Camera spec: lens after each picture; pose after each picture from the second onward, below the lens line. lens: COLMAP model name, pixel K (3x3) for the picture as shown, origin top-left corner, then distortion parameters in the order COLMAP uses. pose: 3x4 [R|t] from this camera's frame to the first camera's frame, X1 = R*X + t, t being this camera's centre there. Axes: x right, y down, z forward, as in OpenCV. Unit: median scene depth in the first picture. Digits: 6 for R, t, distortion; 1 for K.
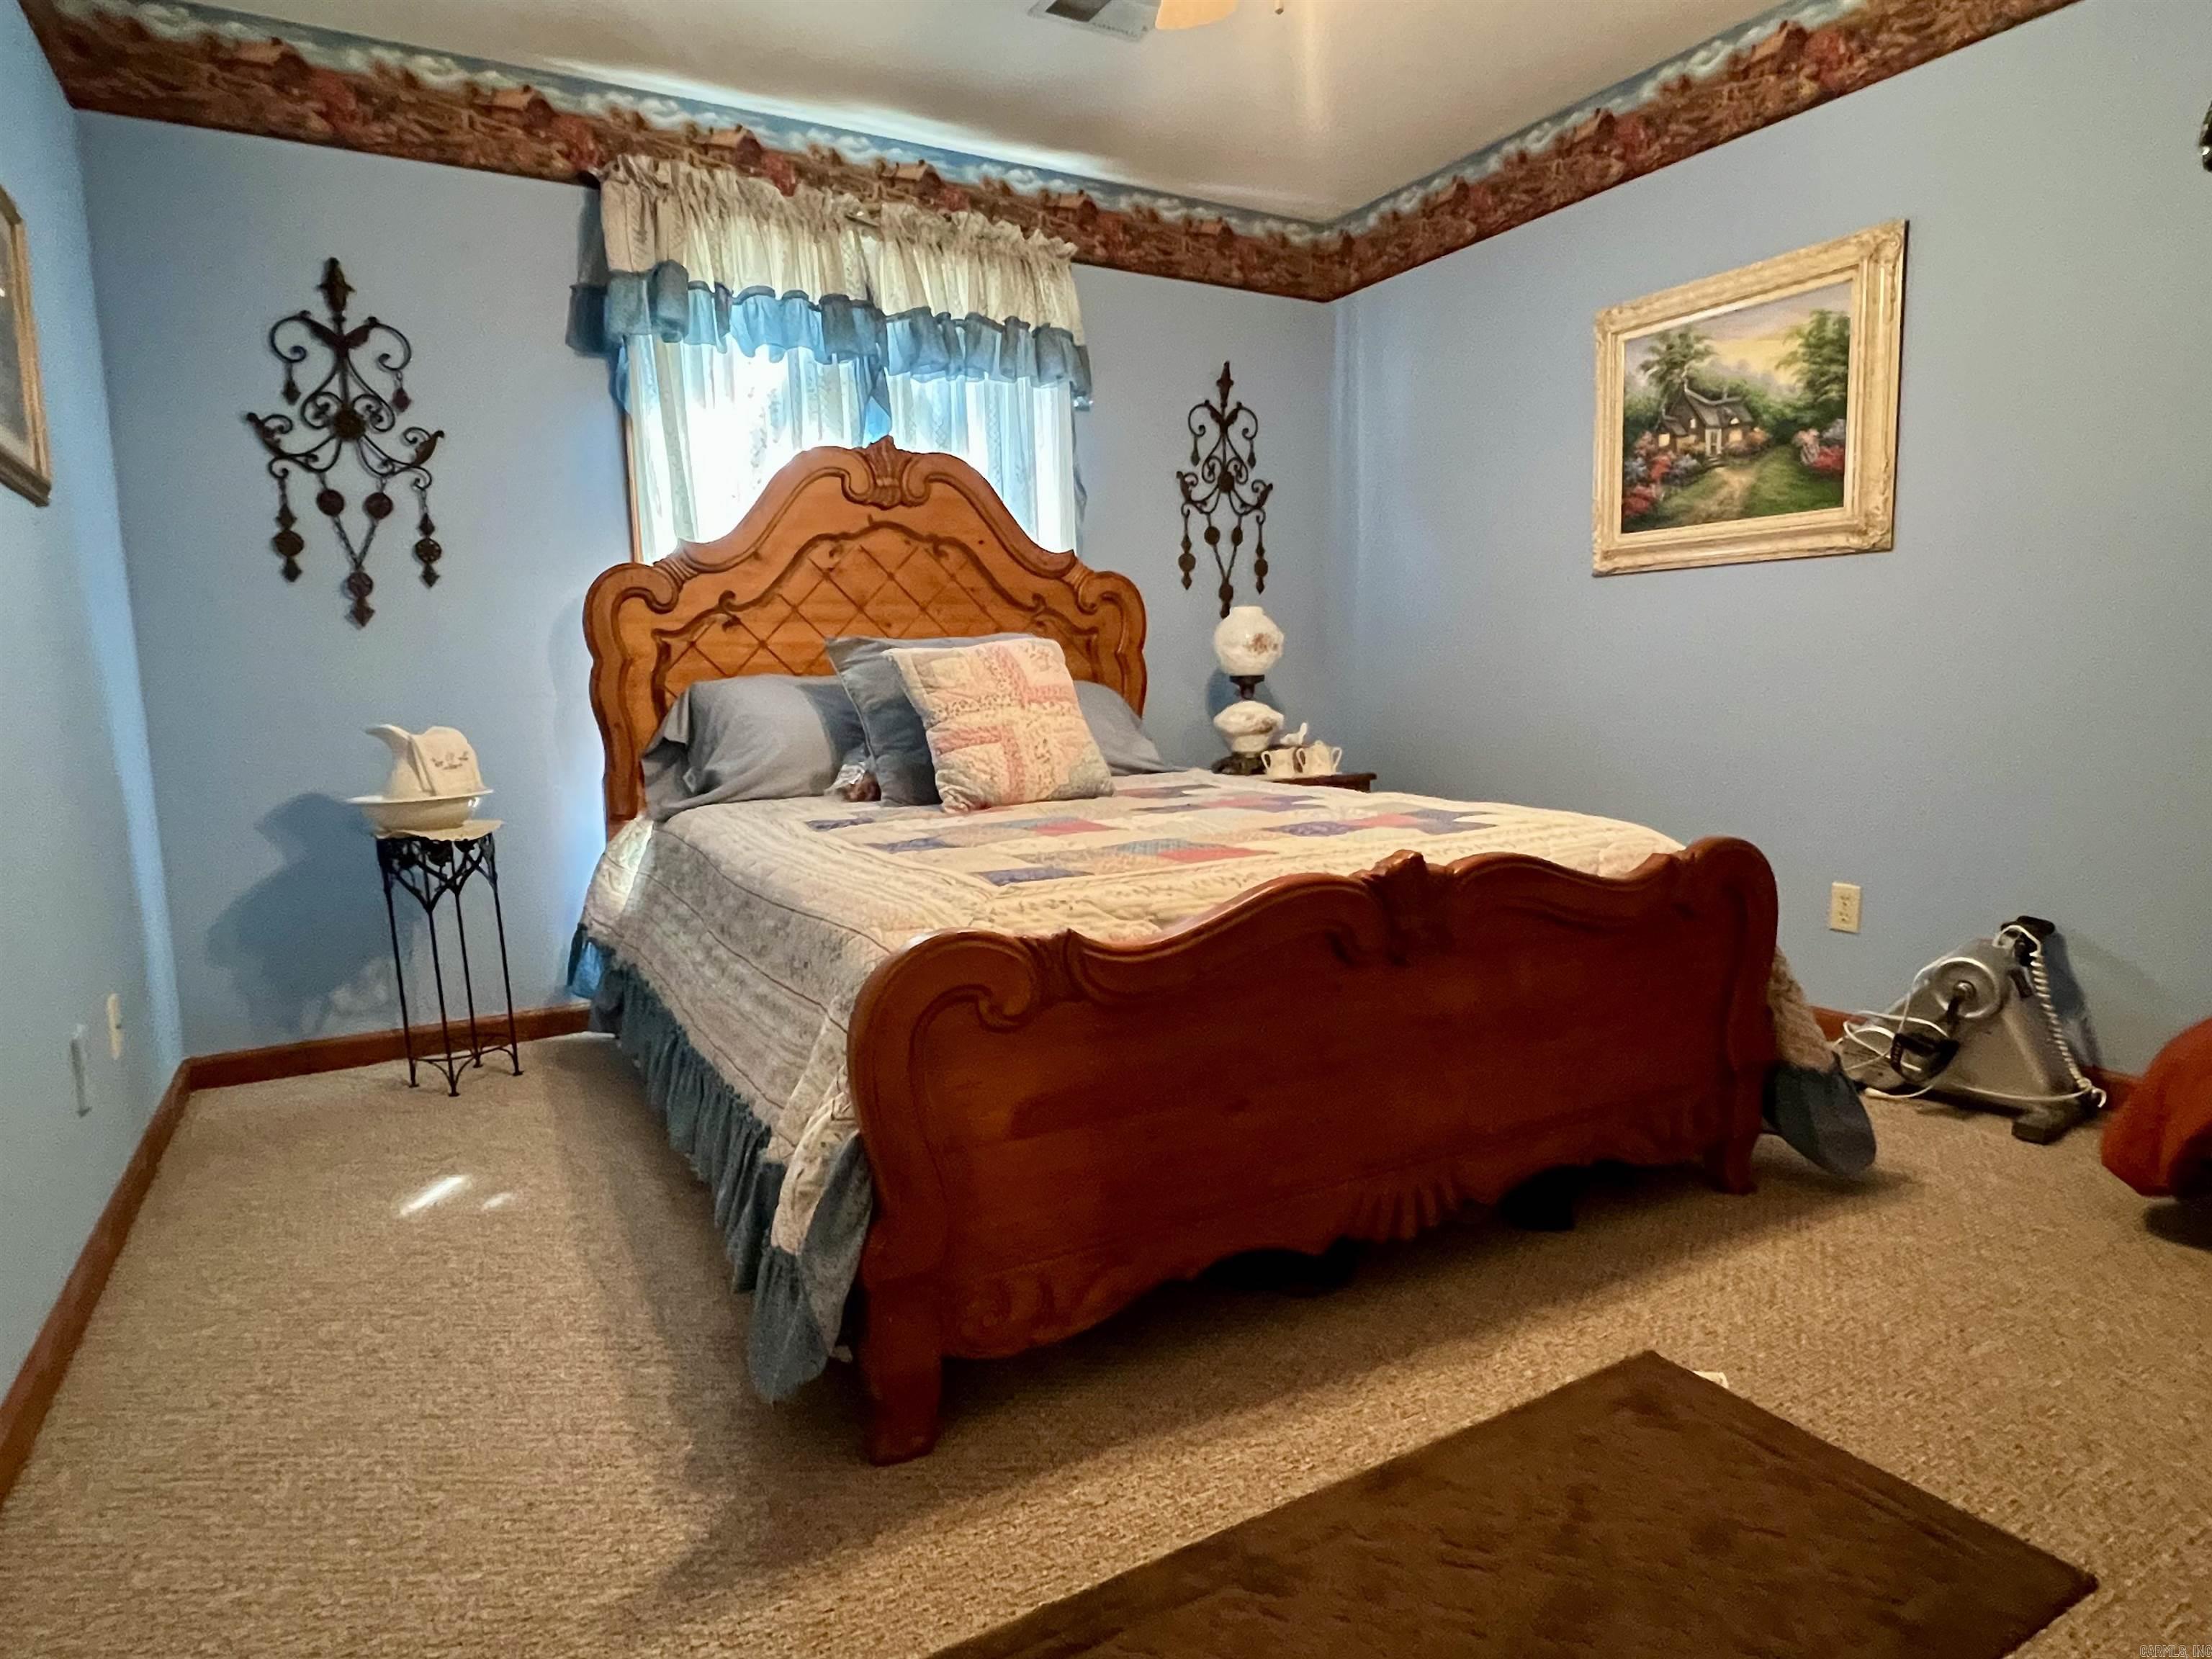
lens RADIAL K [[1234.8, 0, 1105.7], [0, 1234.8, 840.1], [0, 0, 1]] dist [-0.003070, -0.000303]
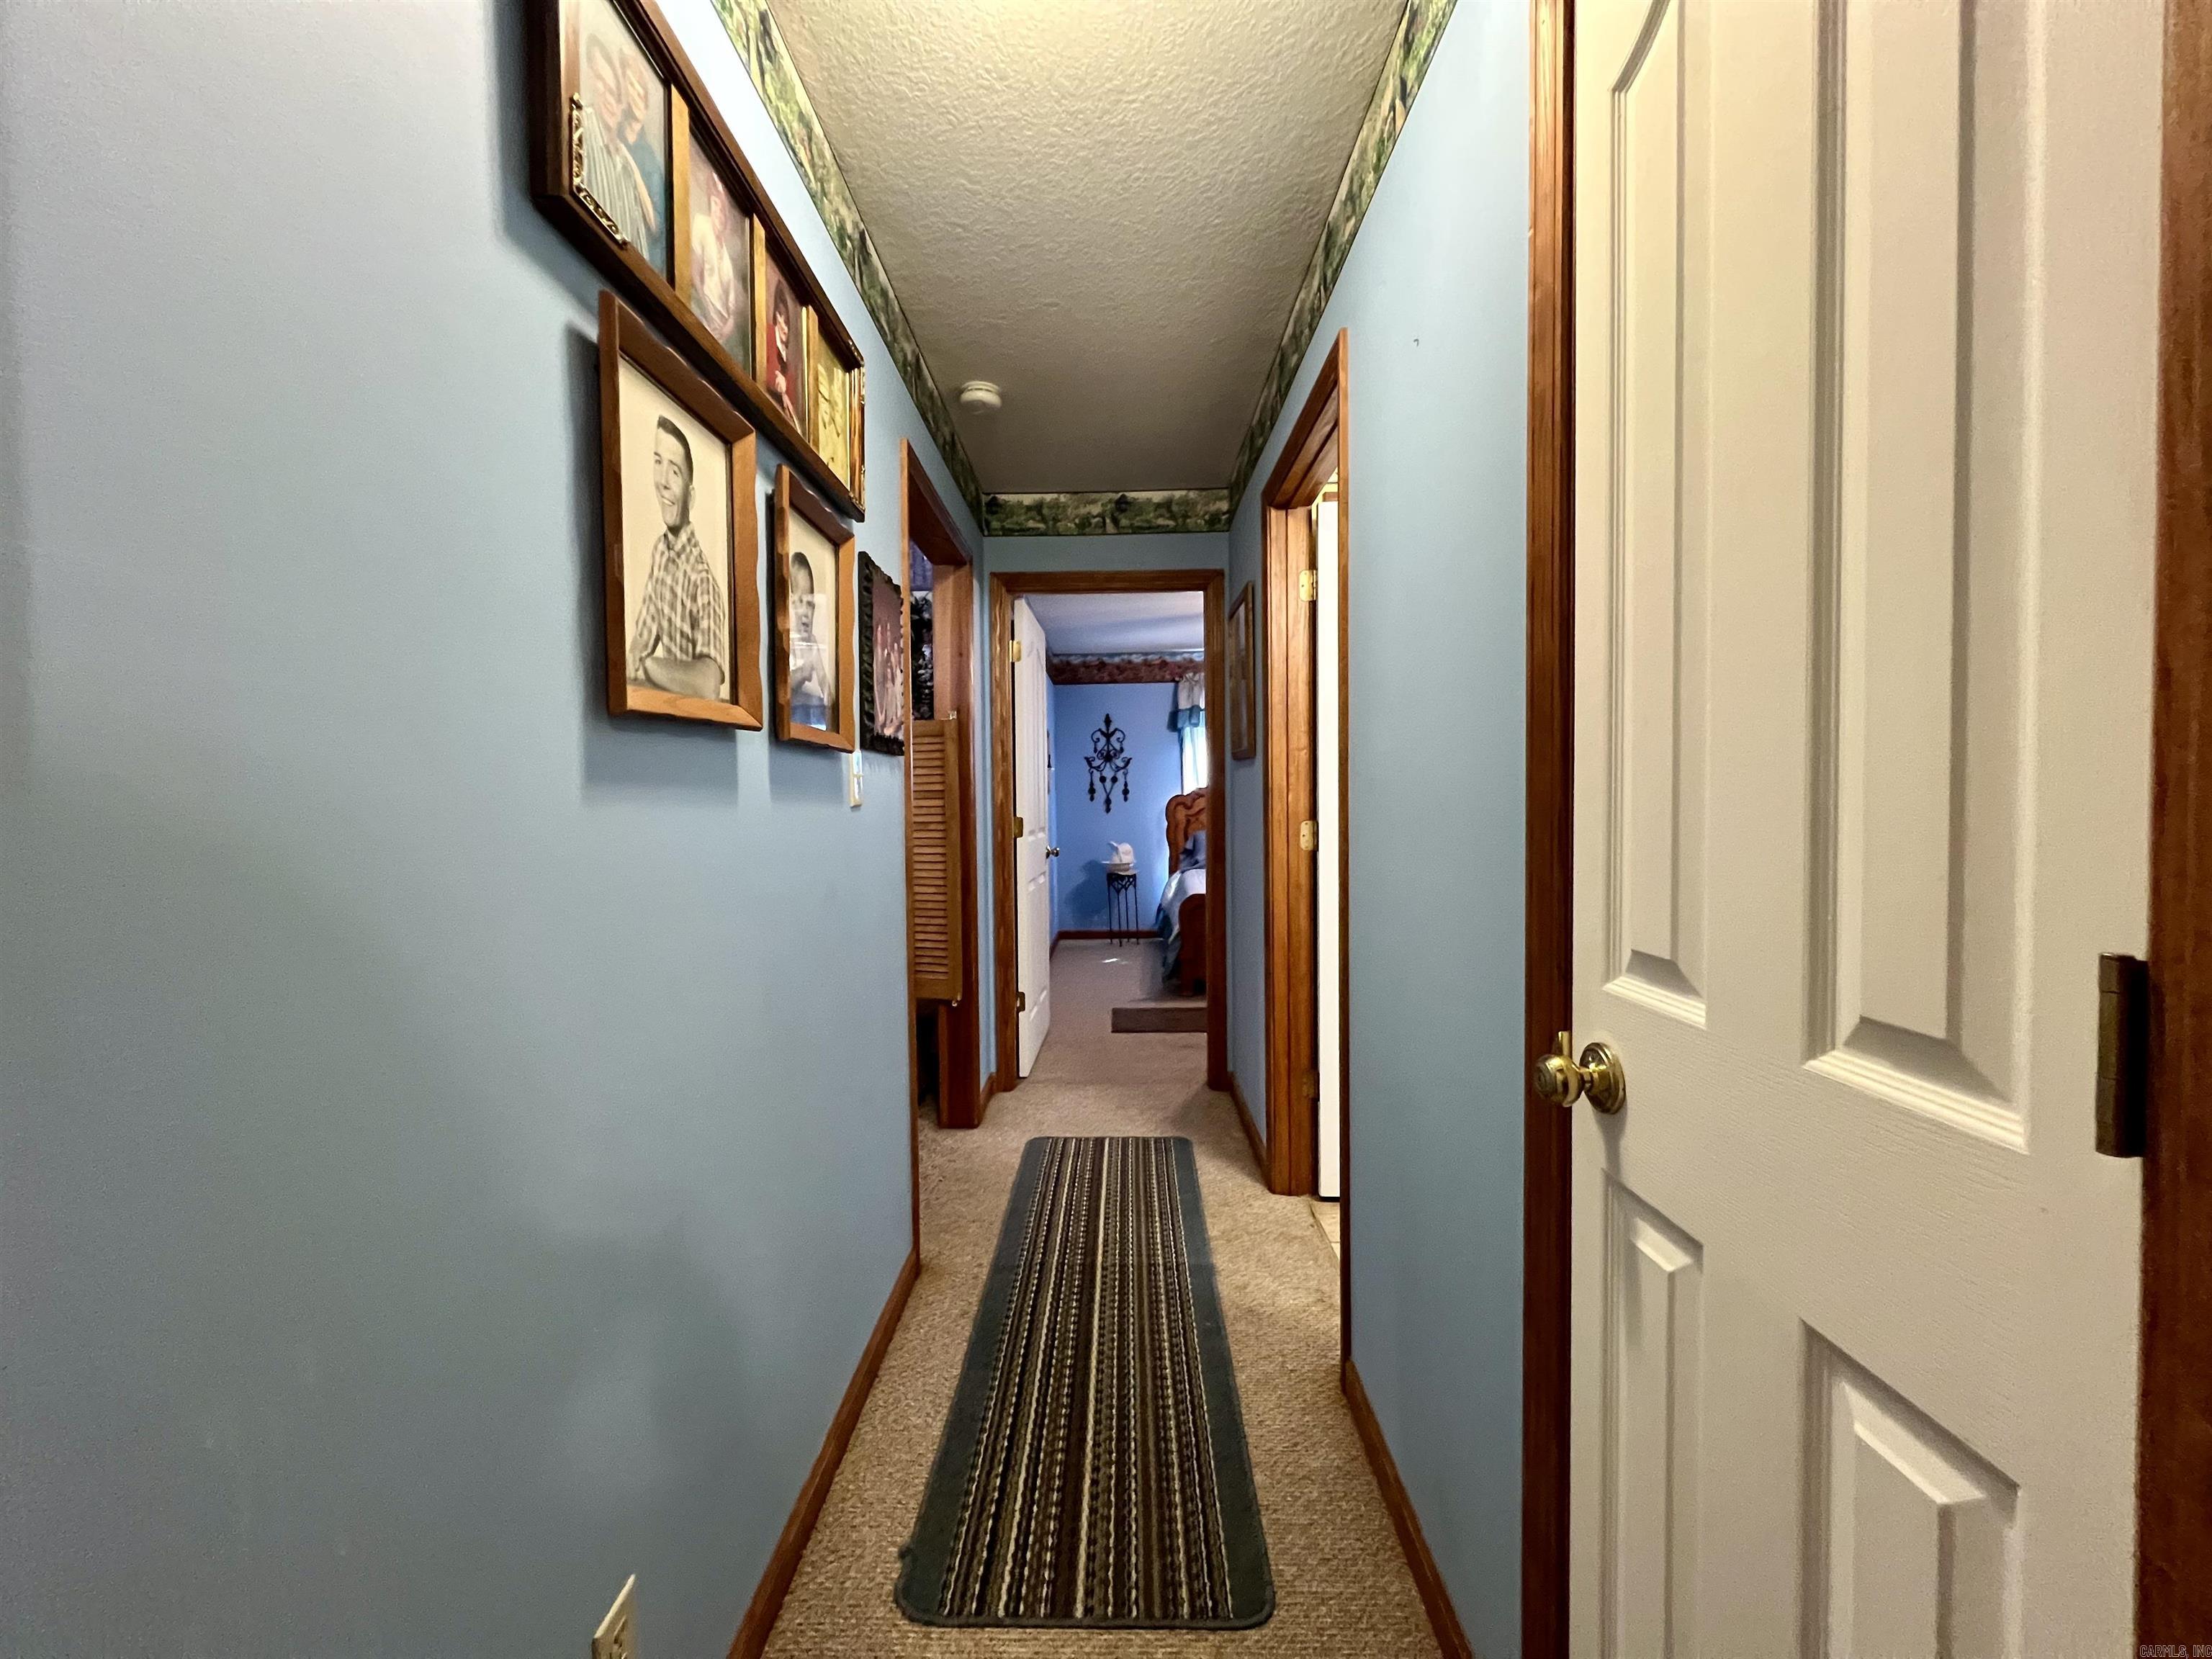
lens RADIAL K [[887.0, 0, 1105.8], [0, 887.0, 824.8], [0, 0, 1]] dist [-0.001582, 0.000919]
pose [[0.857061, 0.021609, -0.514762, 0.691992], [-0.071875, 0.994365, -0.077928, 0.055428], [0.510177, 0.103788, 0.853784, -1.154788]]
